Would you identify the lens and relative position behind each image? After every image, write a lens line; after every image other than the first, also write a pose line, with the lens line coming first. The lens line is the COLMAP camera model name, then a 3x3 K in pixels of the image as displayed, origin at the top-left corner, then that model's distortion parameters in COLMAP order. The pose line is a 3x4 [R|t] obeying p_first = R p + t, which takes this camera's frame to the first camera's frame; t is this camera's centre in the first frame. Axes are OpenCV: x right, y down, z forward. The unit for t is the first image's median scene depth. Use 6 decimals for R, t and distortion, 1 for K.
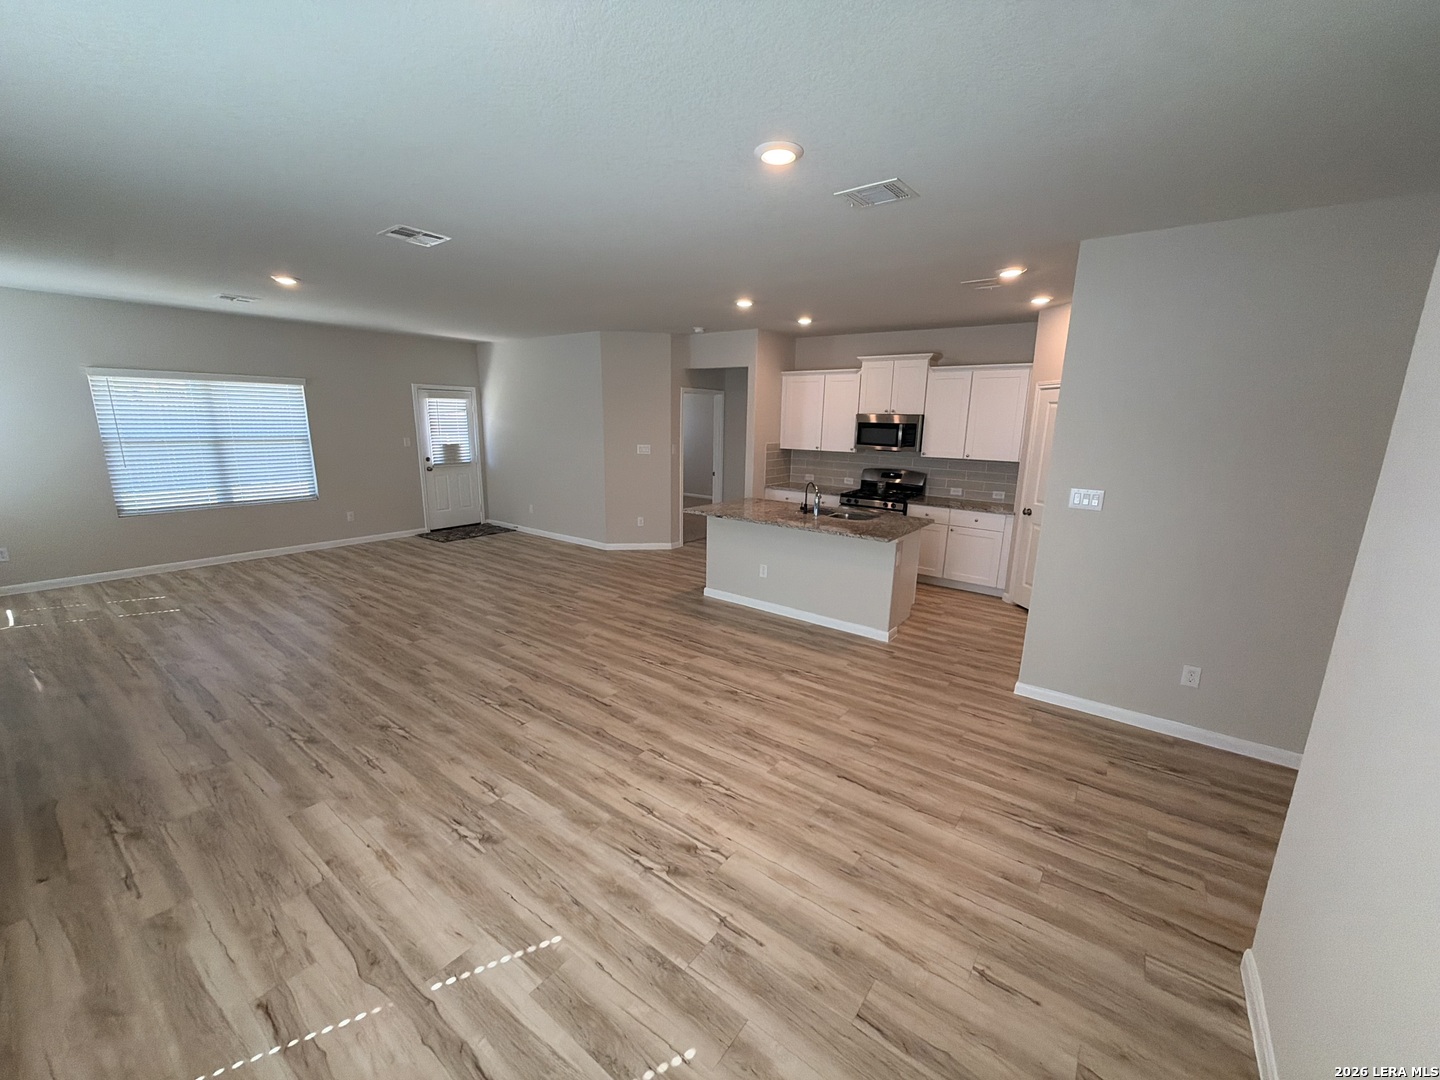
lens RADIAL K [[572.5, 0, 716.3], [0, 572.5, 543.1], [0, 0, 1]] dist [-0.000692, -0.000241]
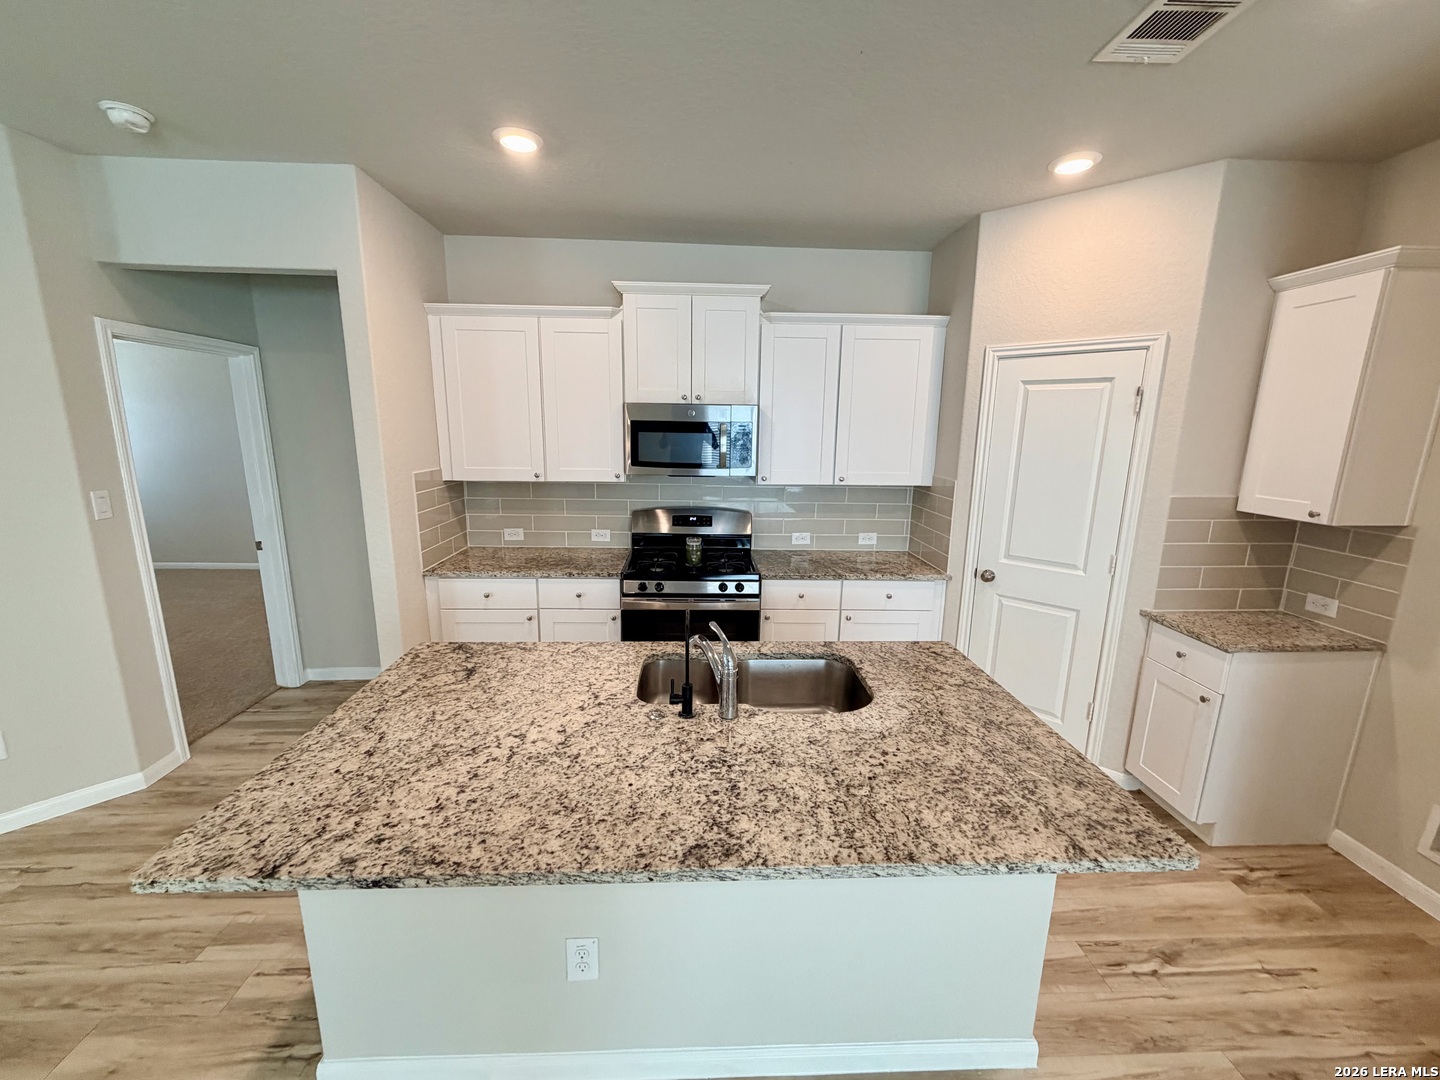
lens RADIAL K [[572.5, 0, 716.3], [0, 572.5, 543.1], [0, 0, 1]] dist [-0.000692, -0.000241]
pose [[0.770565, -0.134680, 0.622970, -0.009700], [0.137229, 0.989553, 0.044191, -0.125534], [-0.622413, 0.051437, 0.780997, 0.609824]]
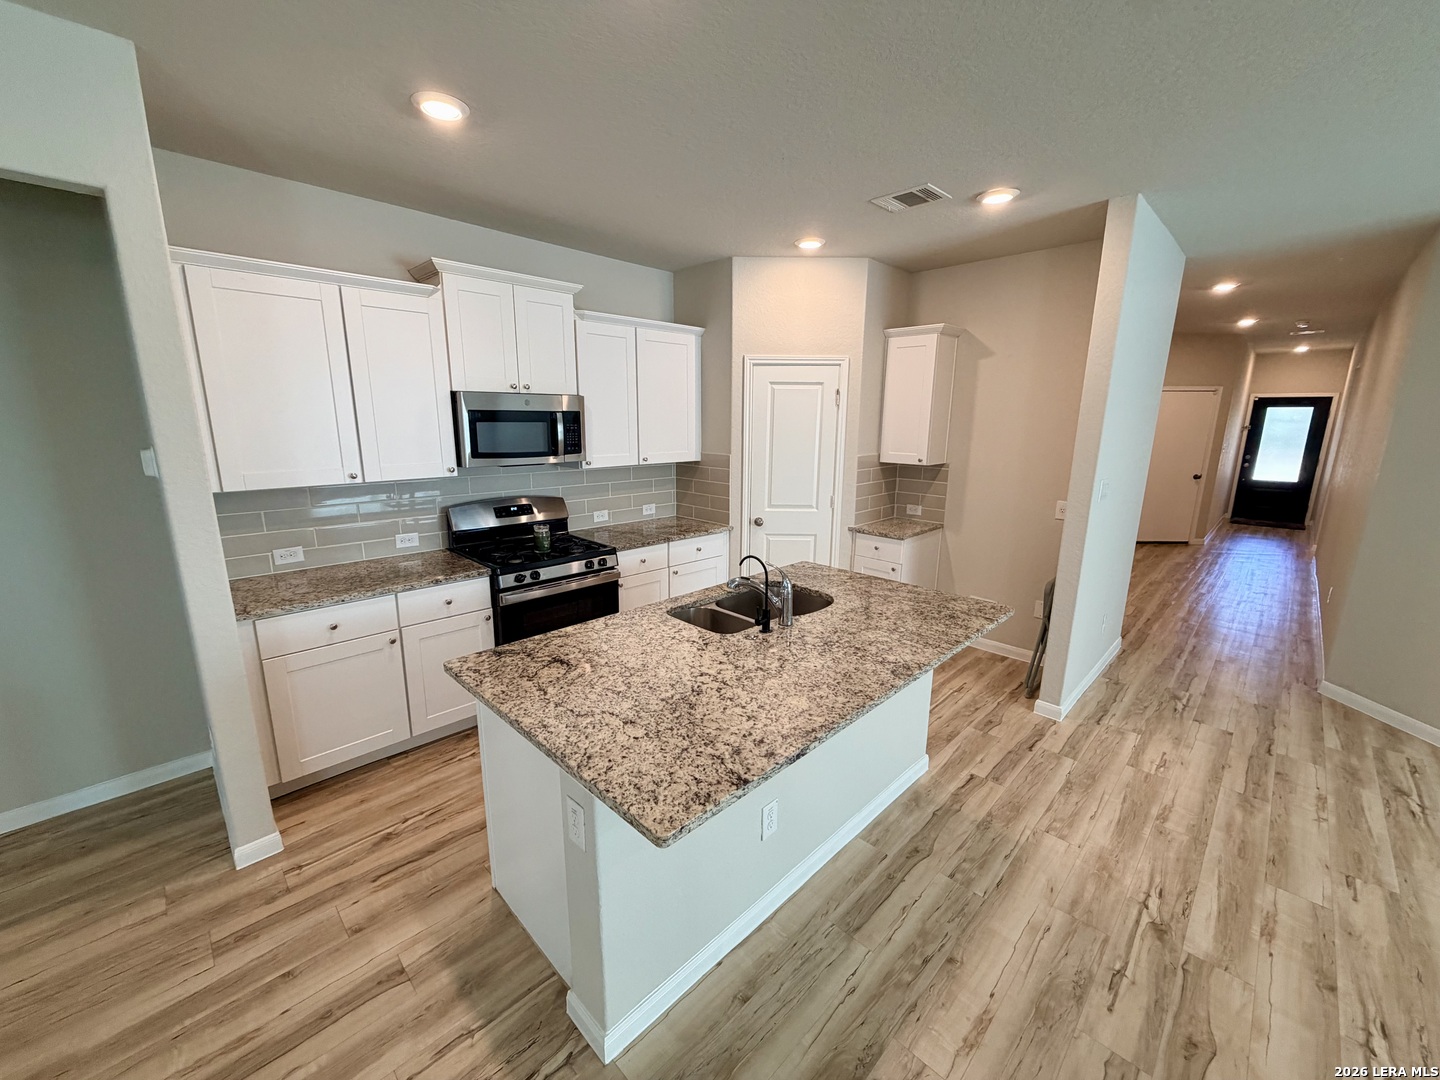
lens RADIAL K [[572.5, 0, 716.3], [0, 572.5, 543.1], [0, 0, 1]] dist [-0.000692, -0.000241]
pose [[0.138138, -0.231773, 0.962912, -0.193590], [0.208354, 0.957276, 0.200526, -0.166359], [-0.968249, 0.172926, 0.180528, 0.775828]]
